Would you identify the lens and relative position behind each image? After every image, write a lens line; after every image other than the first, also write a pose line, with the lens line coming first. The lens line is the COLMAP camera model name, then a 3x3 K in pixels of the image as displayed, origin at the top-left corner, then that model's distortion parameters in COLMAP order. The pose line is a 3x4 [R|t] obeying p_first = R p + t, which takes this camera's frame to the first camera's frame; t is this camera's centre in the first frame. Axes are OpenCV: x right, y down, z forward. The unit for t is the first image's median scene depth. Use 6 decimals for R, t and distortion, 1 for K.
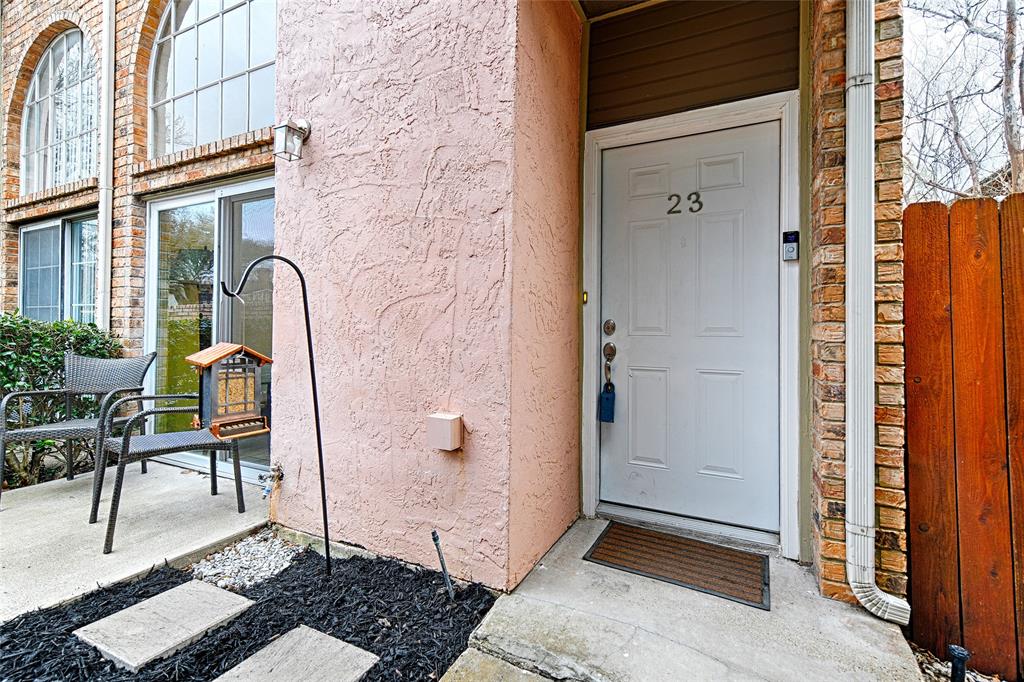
lens RADIAL K [[429.0, 0, 513.8], [0, 429.0, 324.5], [0, 0, 1]] dist [0.002305, 0.000361]
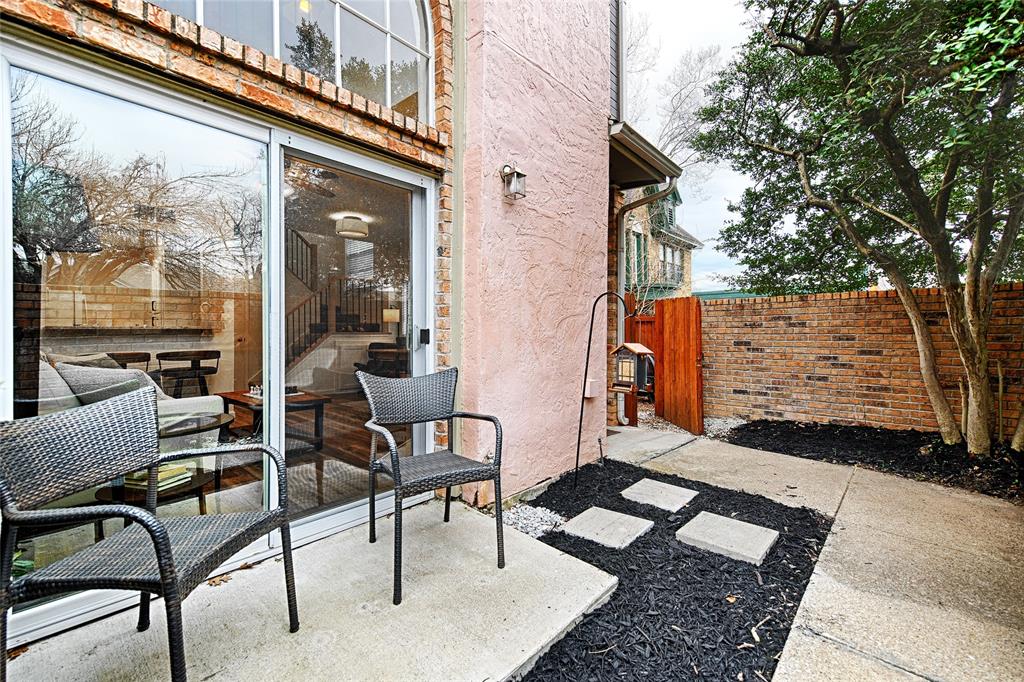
lens RADIAL K [[399.3, 0, 512.0], [0, 399.3, 341.0], [0, 0, 1]] dist [-0.000624, 0.000001]
pose [[0.331532, -0.024048, 0.943137, -1.739416], [-0.001467, 0.999661, 0.026005, -0.004533], [-0.943443, -0.010005, 0.331384, 0.668761]]
